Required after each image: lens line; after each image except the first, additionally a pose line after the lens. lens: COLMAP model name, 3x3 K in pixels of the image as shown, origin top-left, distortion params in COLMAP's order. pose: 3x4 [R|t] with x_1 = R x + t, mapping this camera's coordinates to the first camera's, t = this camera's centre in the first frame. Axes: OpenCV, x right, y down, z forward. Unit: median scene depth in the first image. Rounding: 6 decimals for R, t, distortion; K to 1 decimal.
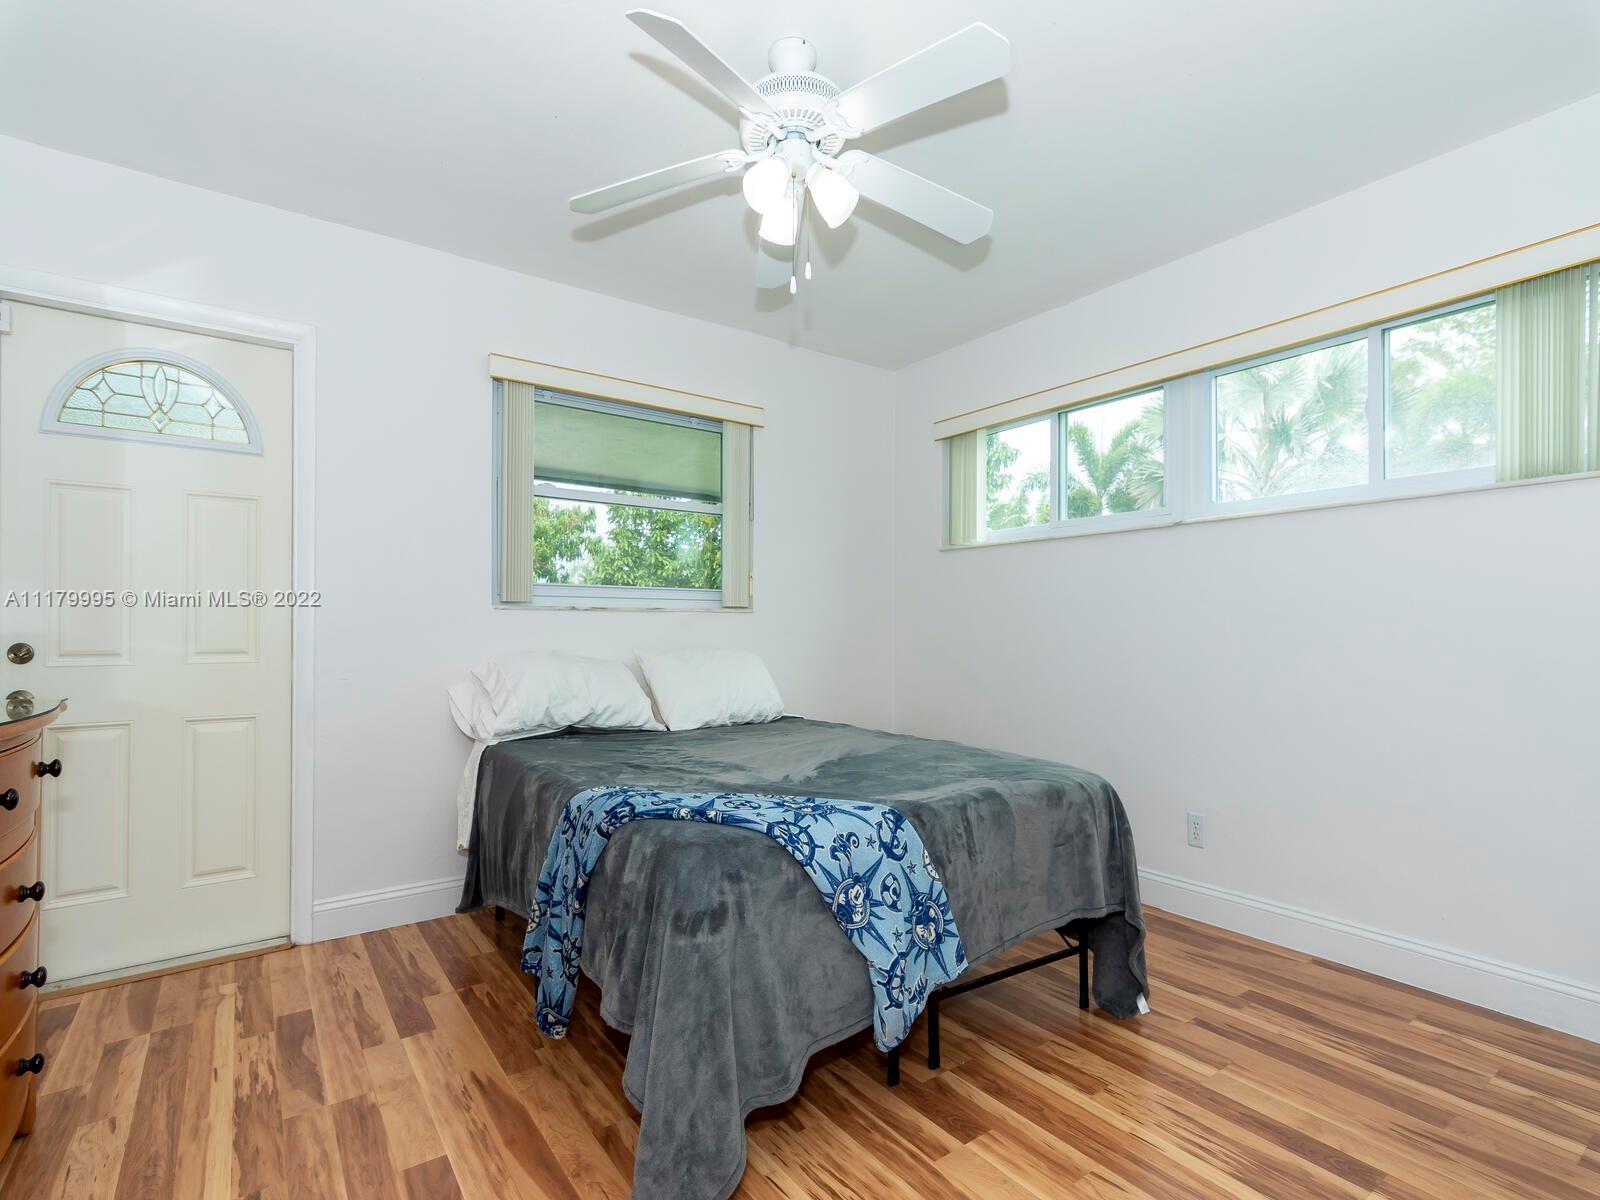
lens RADIAL K [[771.2, 0, 802.6], [0, 771.2, 631.7], [0, 0, 1]] dist [0.000004, 0.000297]
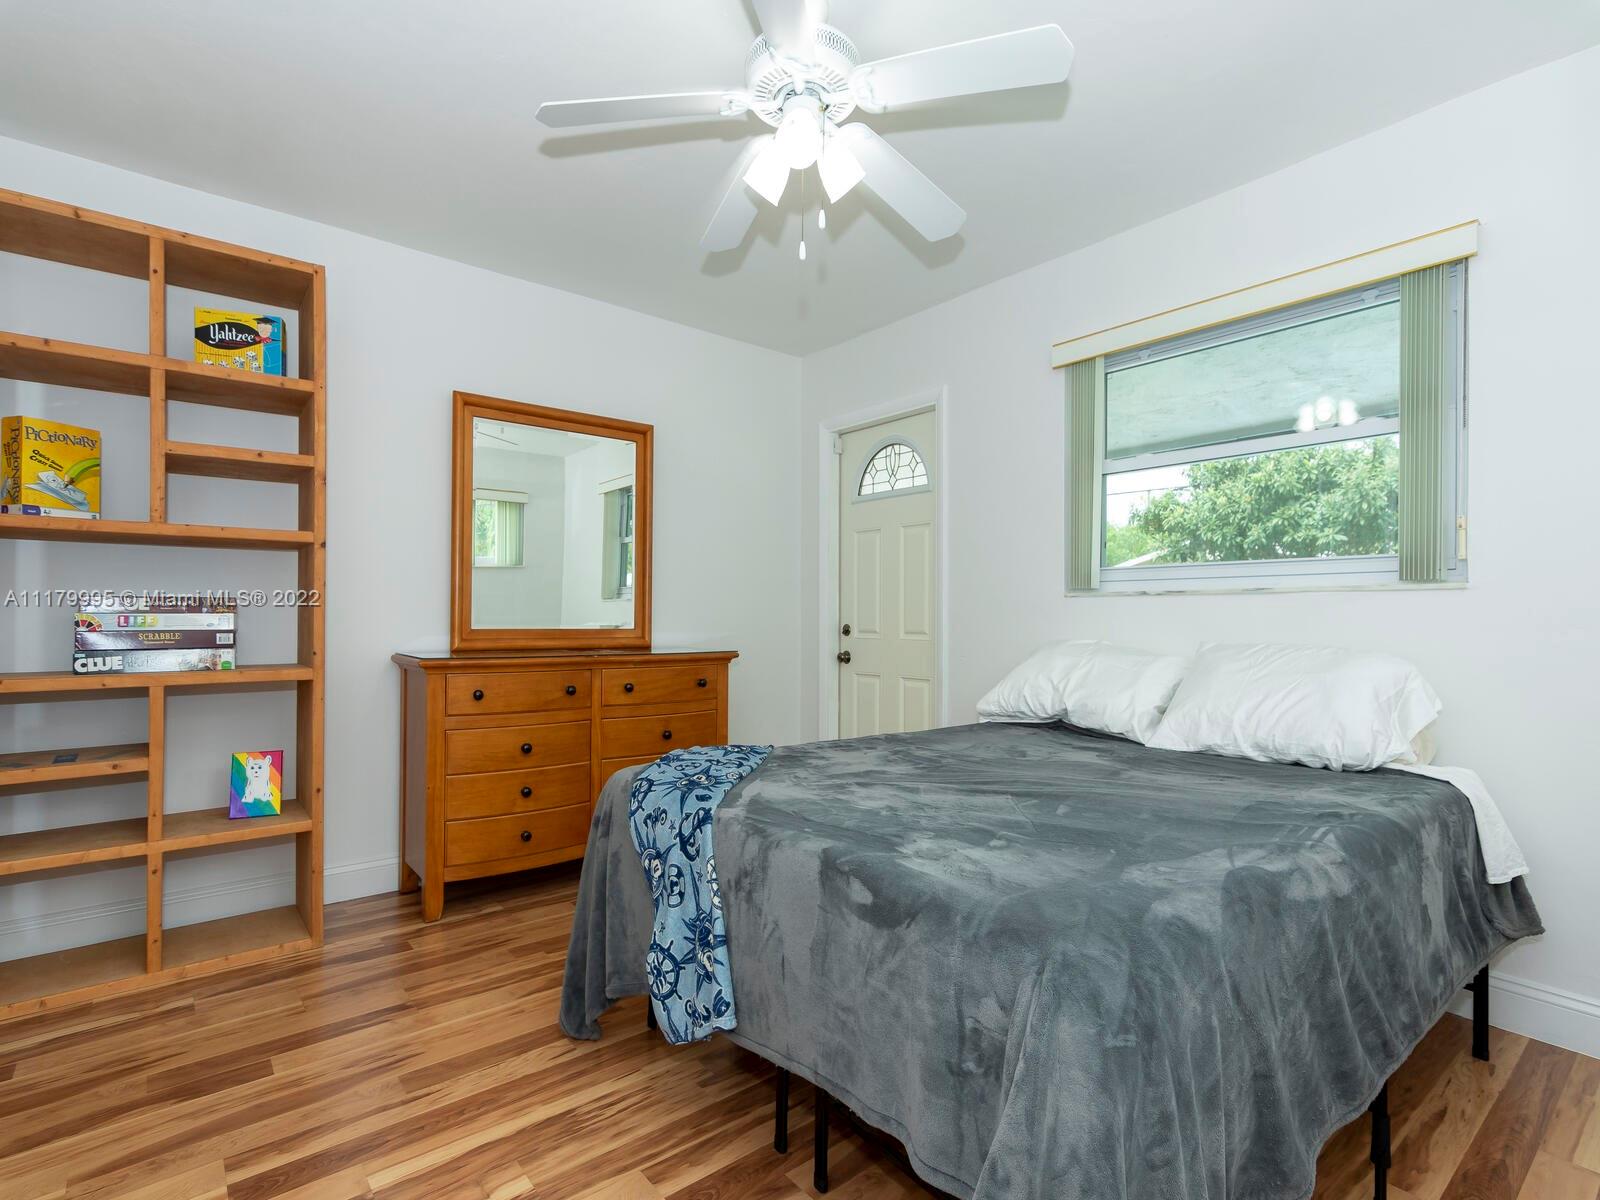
lens RADIAL K [[789.1, 0, 800.5], [0, 789.1, 624.6], [0, 0, 1]] dist [0.001403, 0.000028]
pose [[0.052575, 0.009327, -0.998573, 0.949851], [-0.006247, 0.999940, 0.009011, -0.000317], [0.998597, 0.005764, 0.052630, 0.941077]]
